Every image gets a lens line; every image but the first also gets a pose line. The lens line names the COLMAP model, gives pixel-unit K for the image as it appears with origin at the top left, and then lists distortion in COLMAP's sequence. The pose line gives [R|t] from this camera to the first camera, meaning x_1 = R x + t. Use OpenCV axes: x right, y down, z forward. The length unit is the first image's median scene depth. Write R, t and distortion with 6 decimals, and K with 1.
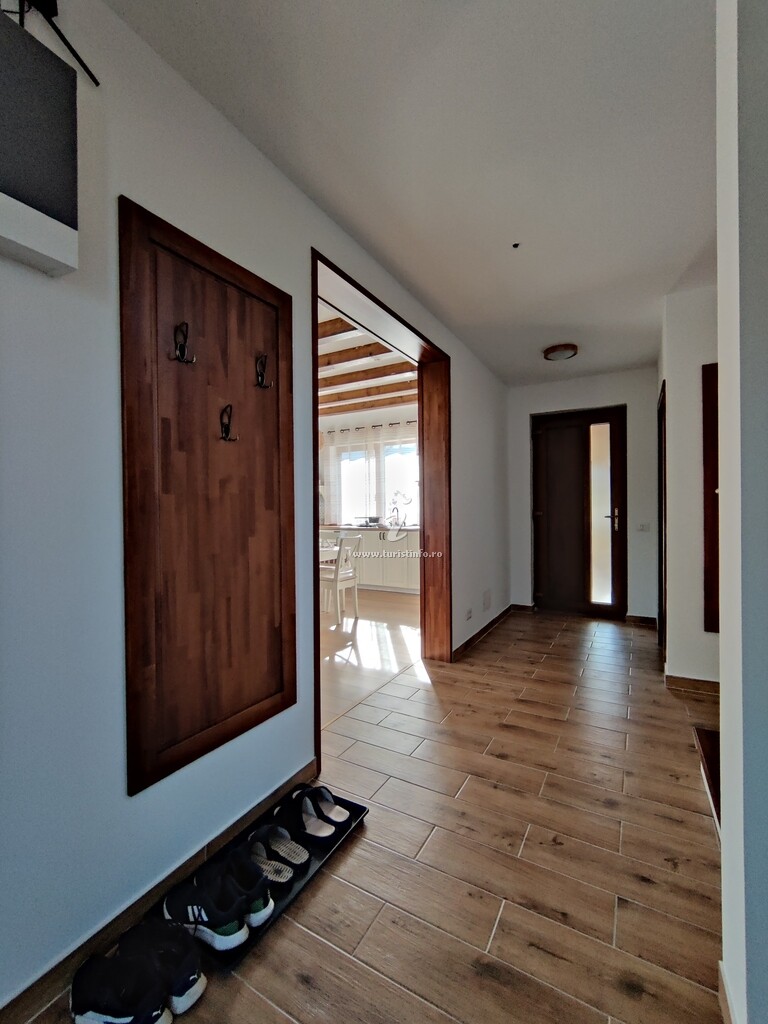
lens RADIAL K [[433.9, 0, 384.0], [0, 433.9, 512.0], [0, 0, 1]] dist [-0.000003, -0.000002]
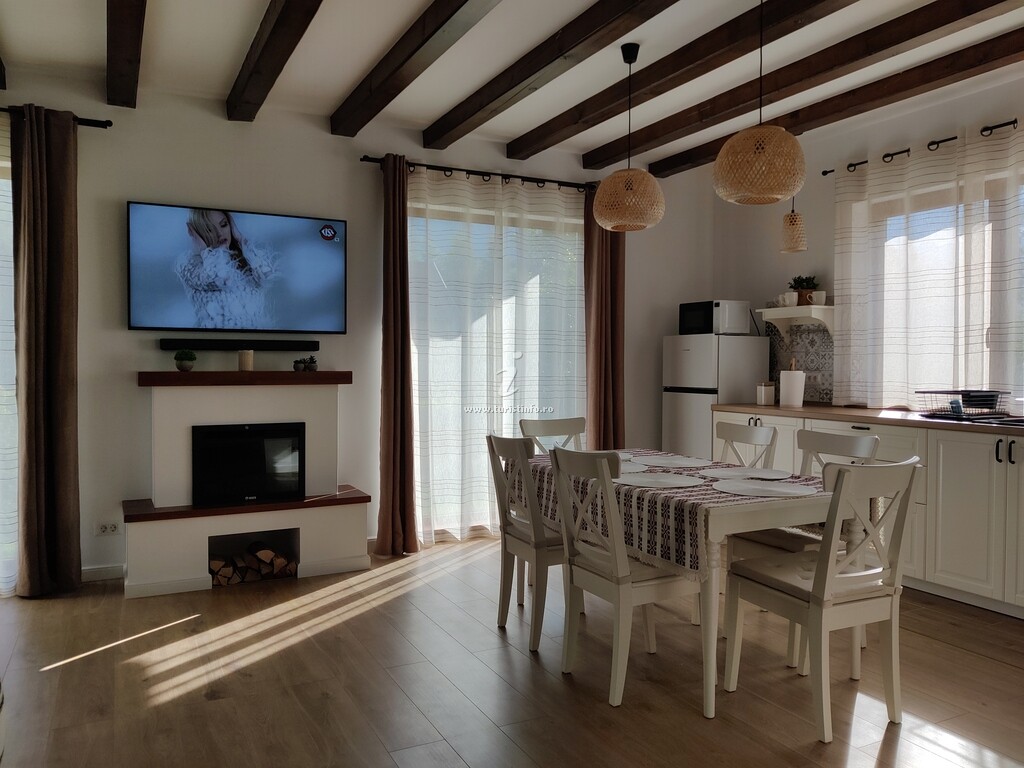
lens RADIAL K [[732.5, 0, 512.0], [0, 732.5, 384.0], [0, 0, 1]] dist [-0.026394, 0.000444]
pose [[0.822800, 0.032125, -0.567423, -0.001975], [-0.020336, 0.999426, 0.027095, -0.002400], [0.567968, -0.010755, 0.822981, 0.304953]]
